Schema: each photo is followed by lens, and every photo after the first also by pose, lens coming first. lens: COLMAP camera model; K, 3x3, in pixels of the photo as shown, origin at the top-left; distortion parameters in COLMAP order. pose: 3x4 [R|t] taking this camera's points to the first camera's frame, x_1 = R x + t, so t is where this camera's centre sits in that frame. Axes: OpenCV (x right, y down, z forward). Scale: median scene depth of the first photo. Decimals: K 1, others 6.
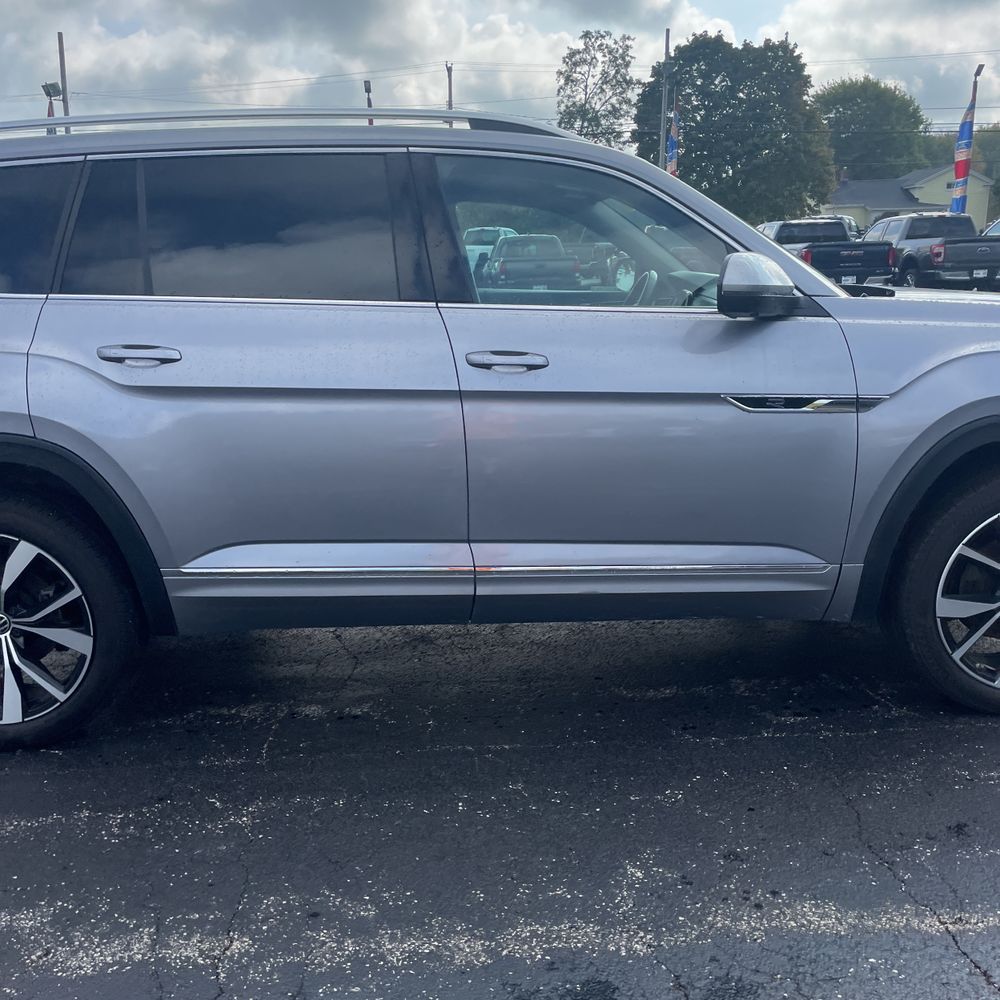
lens RADIAL K [[1011.3, 0, 493.7], [0, 1011.3, 521.9], [0, 0, 1]] dist [0.109598, -0.176323]
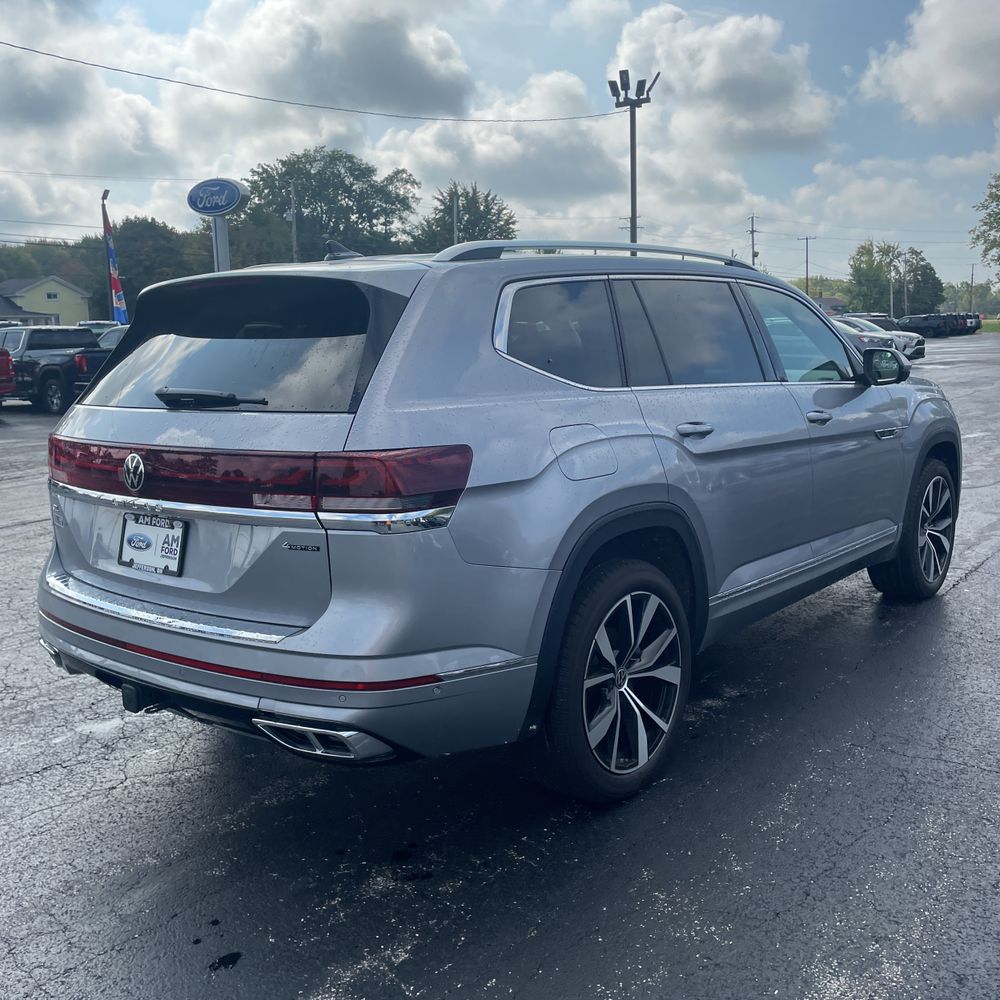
lens RADIAL K [[1016.4, 0, 516.4], [0, 1016.4, 501.7], [0, 0, 1]] dist [0.102008, -0.173166]
pose [[0.639223, -0.112526, 0.760744, -0.197315], [0.202728, 0.978902, -0.025550, -0.011839], [-0.741818, 0.170556, 0.648549, 0.048529]]
